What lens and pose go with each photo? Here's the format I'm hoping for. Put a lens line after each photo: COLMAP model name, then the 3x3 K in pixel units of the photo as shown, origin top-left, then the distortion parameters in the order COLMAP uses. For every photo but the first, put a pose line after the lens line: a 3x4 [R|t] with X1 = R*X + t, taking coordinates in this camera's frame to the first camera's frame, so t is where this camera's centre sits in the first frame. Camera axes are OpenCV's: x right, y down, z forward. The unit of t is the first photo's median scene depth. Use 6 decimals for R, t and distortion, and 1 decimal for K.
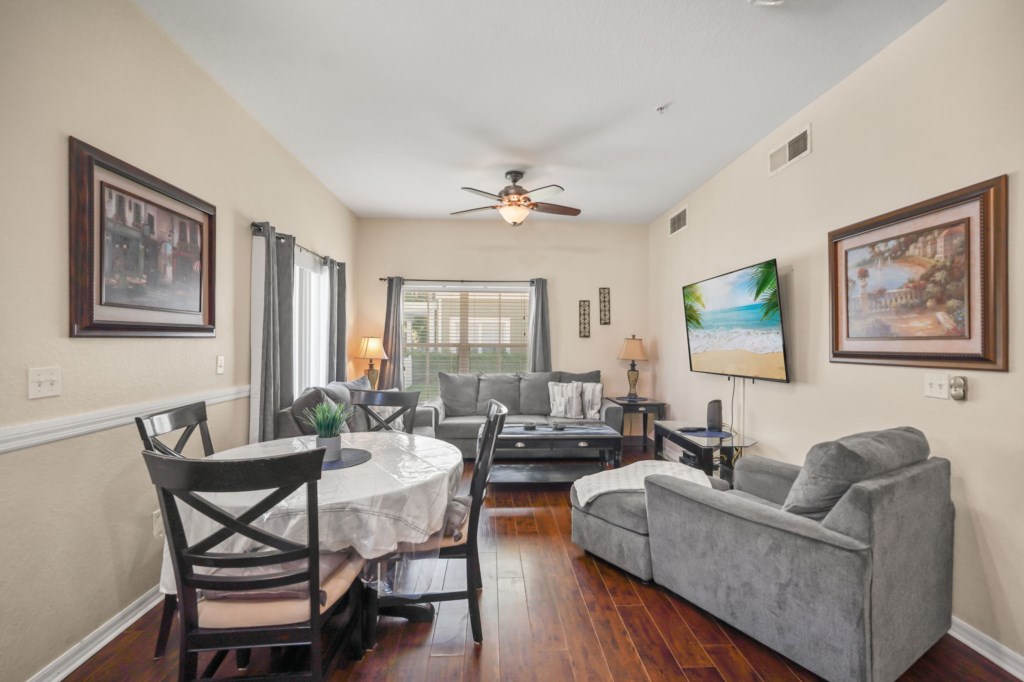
lens RADIAL K [[455.0, 0, 512.2], [0, 455.0, 342.1], [0, 0, 1]] dist [-0.004458, 0.001476]
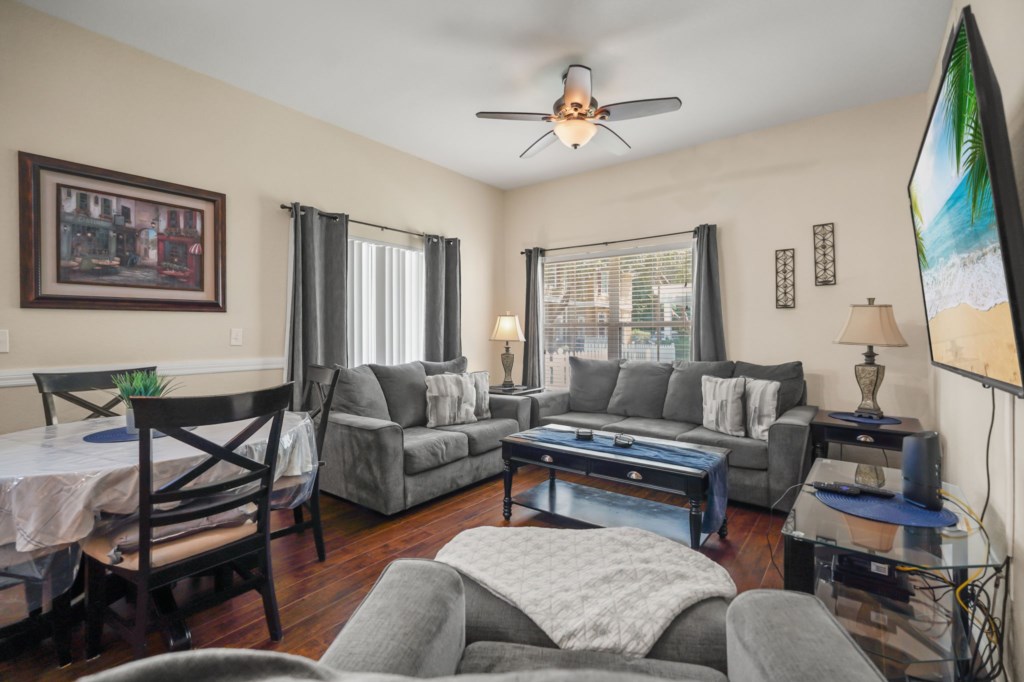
lens RADIAL K [[455.0, 0, 513.4], [0, 455.0, 336.8], [0, 0, 1]] dist [-0.004458, 0.001476]
pose [[0.758274, 0.001585, -0.651934, 0.599729], [0.005701, 0.999943, 0.009062, 0.044384], [0.651911, -0.010588, 0.758221, 0.602506]]
